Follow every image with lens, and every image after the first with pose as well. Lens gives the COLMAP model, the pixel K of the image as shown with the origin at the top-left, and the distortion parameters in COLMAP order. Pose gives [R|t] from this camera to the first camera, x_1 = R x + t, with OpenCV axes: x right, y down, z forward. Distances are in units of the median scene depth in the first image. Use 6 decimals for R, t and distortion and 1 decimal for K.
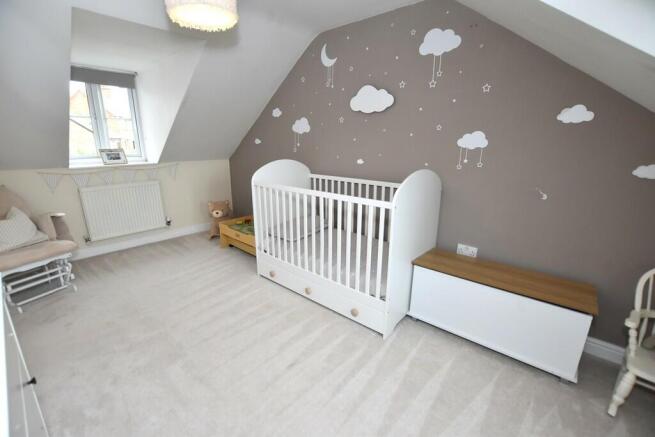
lens RADIAL K [[294.3, 0, 327.4], [0, 294.3, 220.2], [0, 0, 1]] dist [-0.028948, 0.000644]
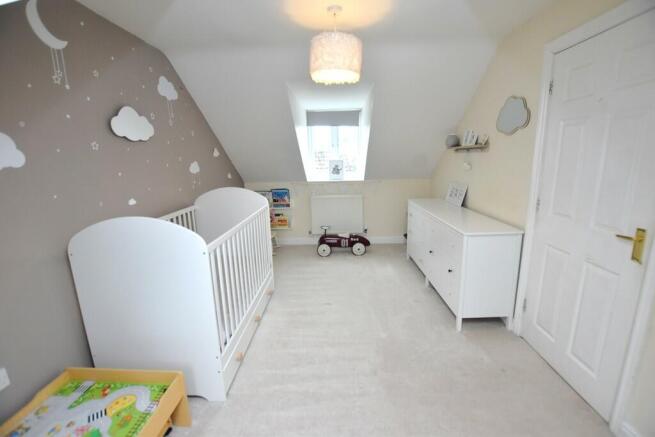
lens RADIAL K [[294.3, 0, 327.4], [0, 294.3, 220.2], [0, 0, 1]] dist [-0.028948, 0.000644]
pose [[-0.644342, -0.153607, 0.749152, -0.818443], [0.217973, 0.902094, 0.372444, -0.342721], [-0.733015, 0.403276, -0.547775, 1.112916]]
